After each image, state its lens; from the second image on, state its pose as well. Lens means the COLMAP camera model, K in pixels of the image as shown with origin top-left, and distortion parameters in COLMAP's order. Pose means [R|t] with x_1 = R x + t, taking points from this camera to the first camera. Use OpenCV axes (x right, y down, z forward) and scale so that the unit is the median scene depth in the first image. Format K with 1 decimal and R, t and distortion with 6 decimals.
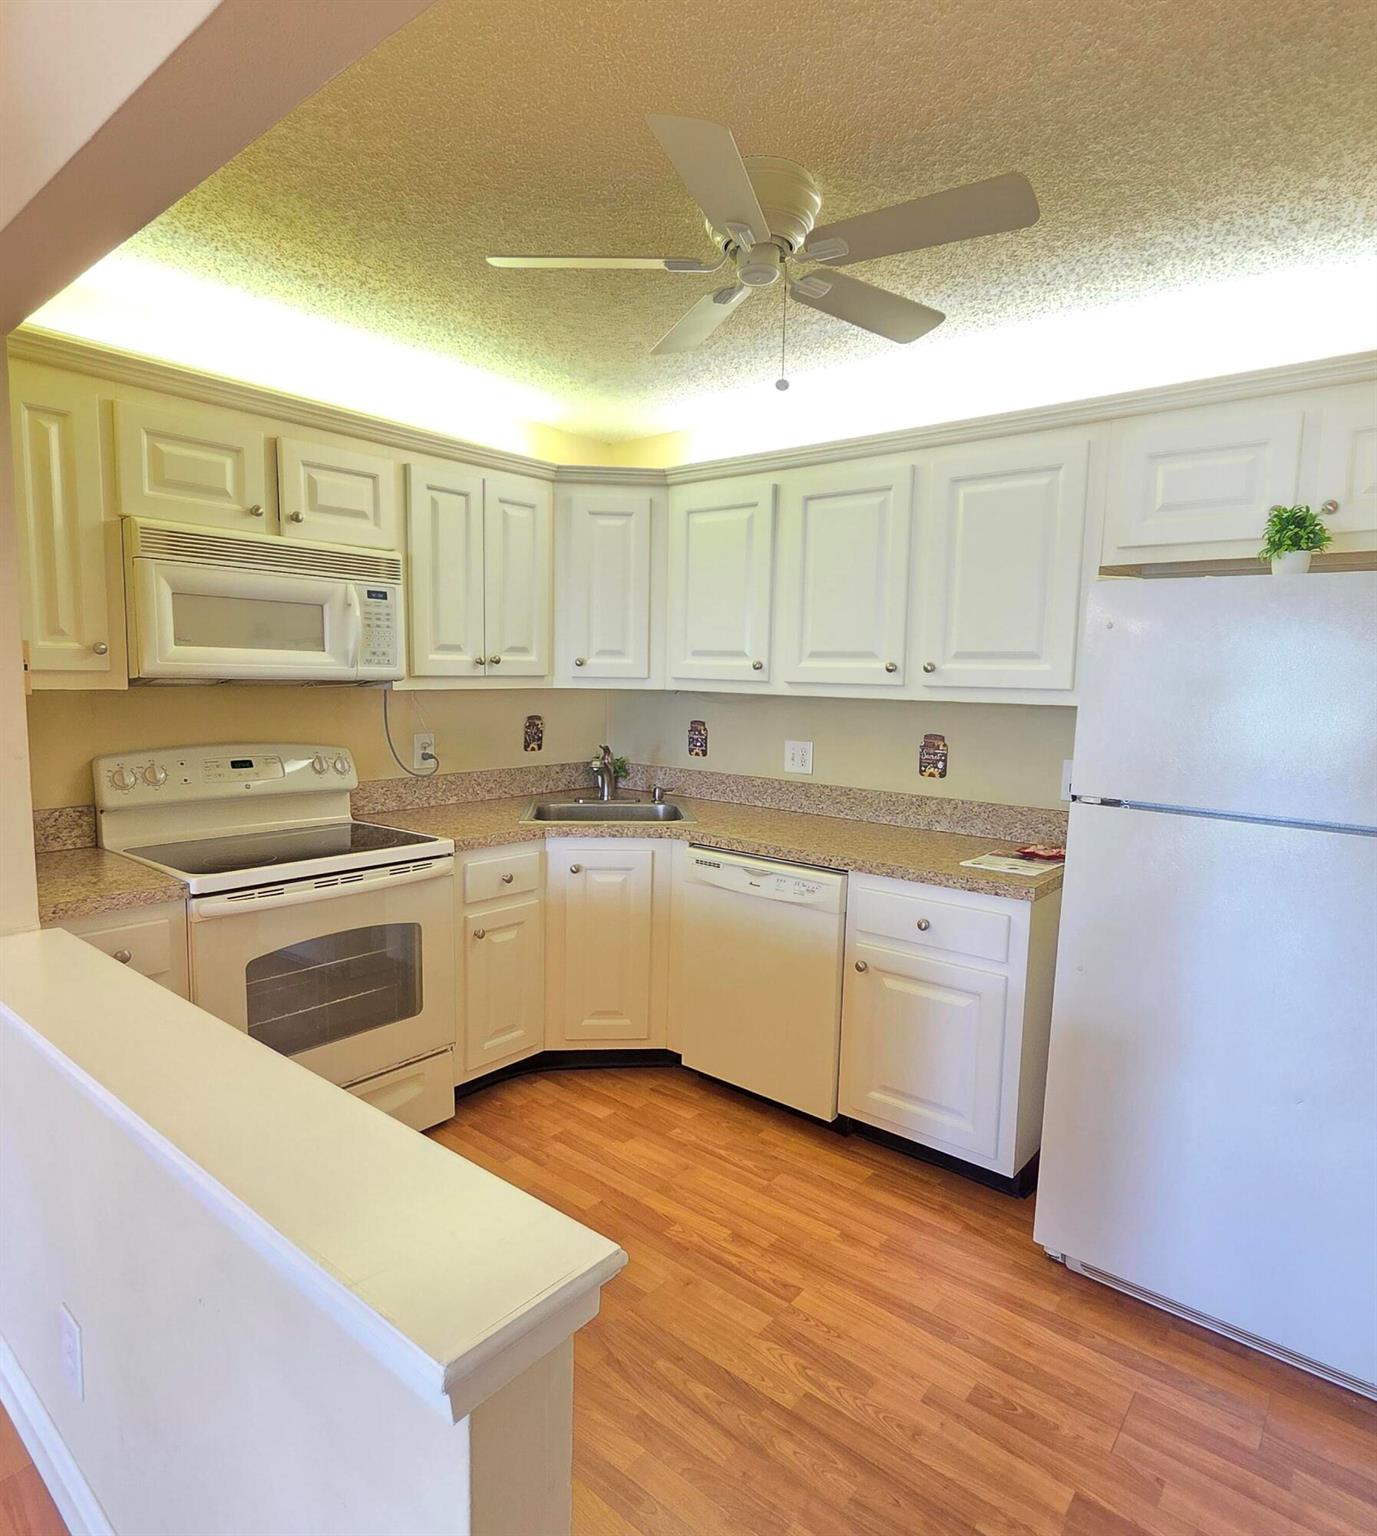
lens RADIAL K [[886.8, 0, 688.5], [0, 886.8, 768.0], [0, 0, 1]] dist [0.003779, -0.000998]
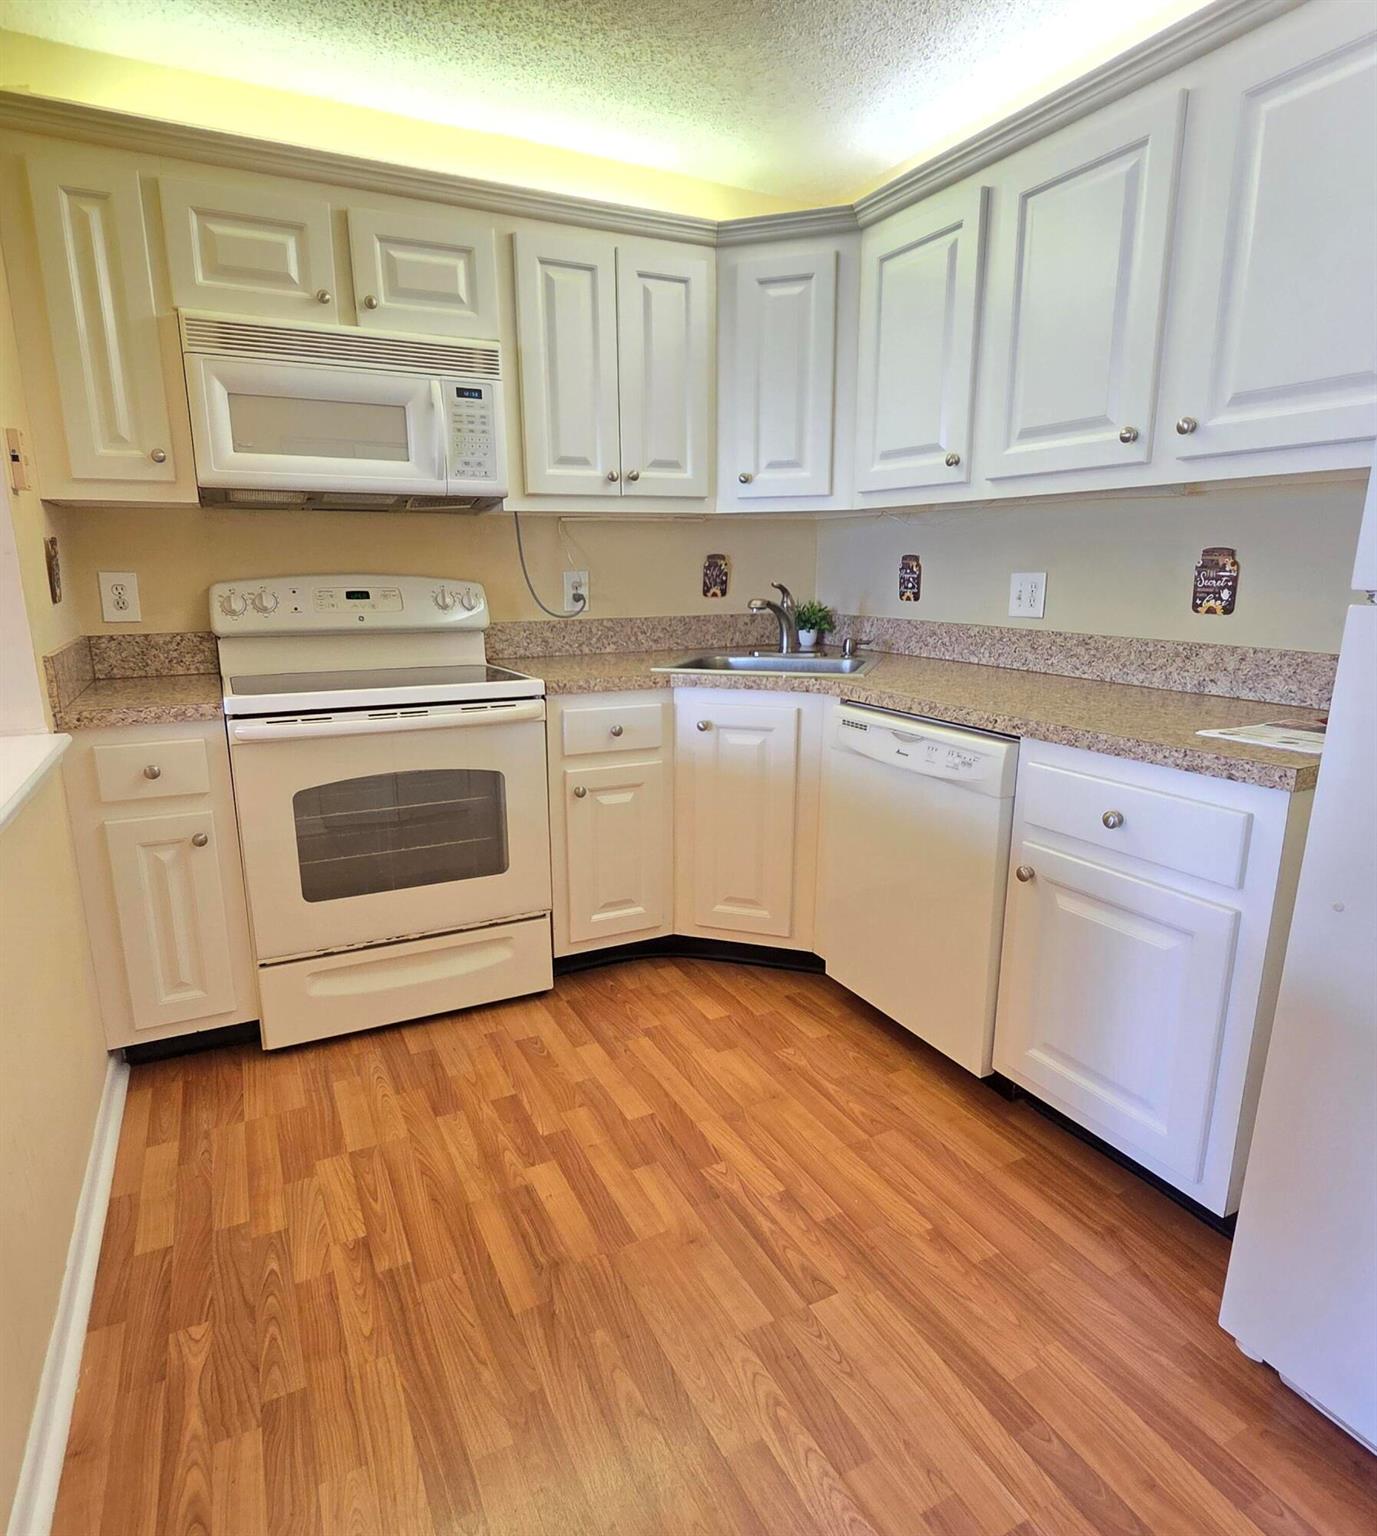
lens RADIAL K [[897.7, 0, 688.5], [0, 897.7, 768.0], [0, 0, 1]] dist [0.000532, -0.001989]
pose [[0.918220, 0.063827, -0.390895, 0.206824], [-0.018706, 0.992817, 0.118172, 0.058919], [0.395630, -0.101196, 0.912818, 0.244470]]
